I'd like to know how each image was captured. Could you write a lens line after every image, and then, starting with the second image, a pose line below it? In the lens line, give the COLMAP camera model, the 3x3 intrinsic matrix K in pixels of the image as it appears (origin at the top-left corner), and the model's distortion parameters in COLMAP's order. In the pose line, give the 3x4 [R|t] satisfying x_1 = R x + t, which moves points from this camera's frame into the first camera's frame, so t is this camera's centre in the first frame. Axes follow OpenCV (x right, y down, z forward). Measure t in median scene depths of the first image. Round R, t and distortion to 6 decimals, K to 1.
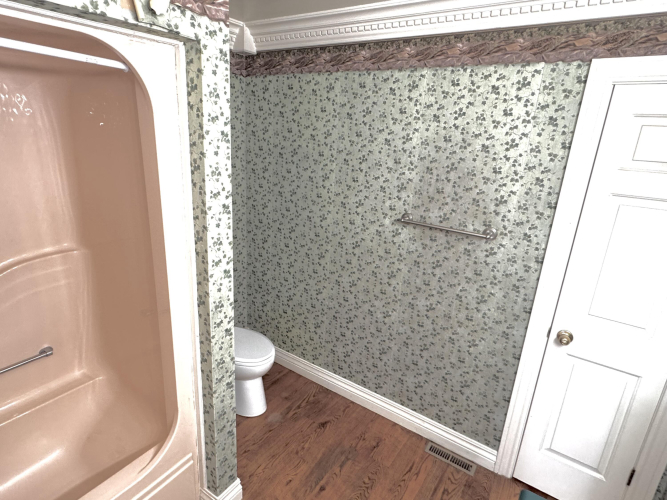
lens RADIAL K [[369.4, 0, 332.5], [0, 369.4, 246.8], [0, 0, 1]] dist [-0.004111, 0.001378]
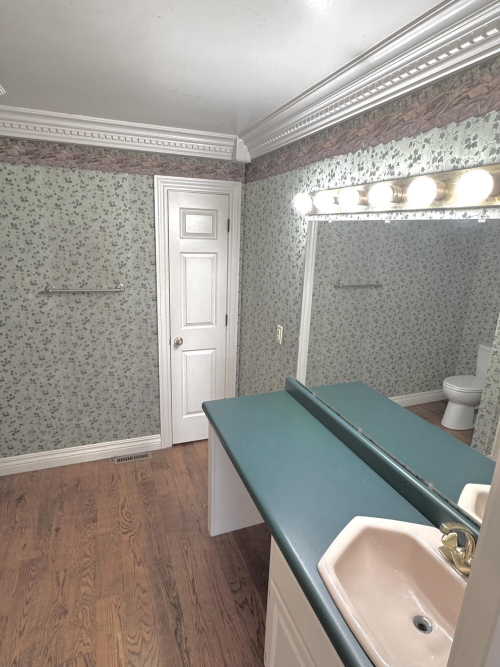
lens RADIAL K [[369.4, 0, 250.0], [0, 369.4, 333.5], [0, 0, 1]] dist [-0.004111, 0.001378]
pose [[0.564754, -0.252463, 0.785694, -0.438643], [0.237592, 0.961488, 0.138170, 0.052338], [-0.790318, 0.108643, 0.602987, -0.234229]]
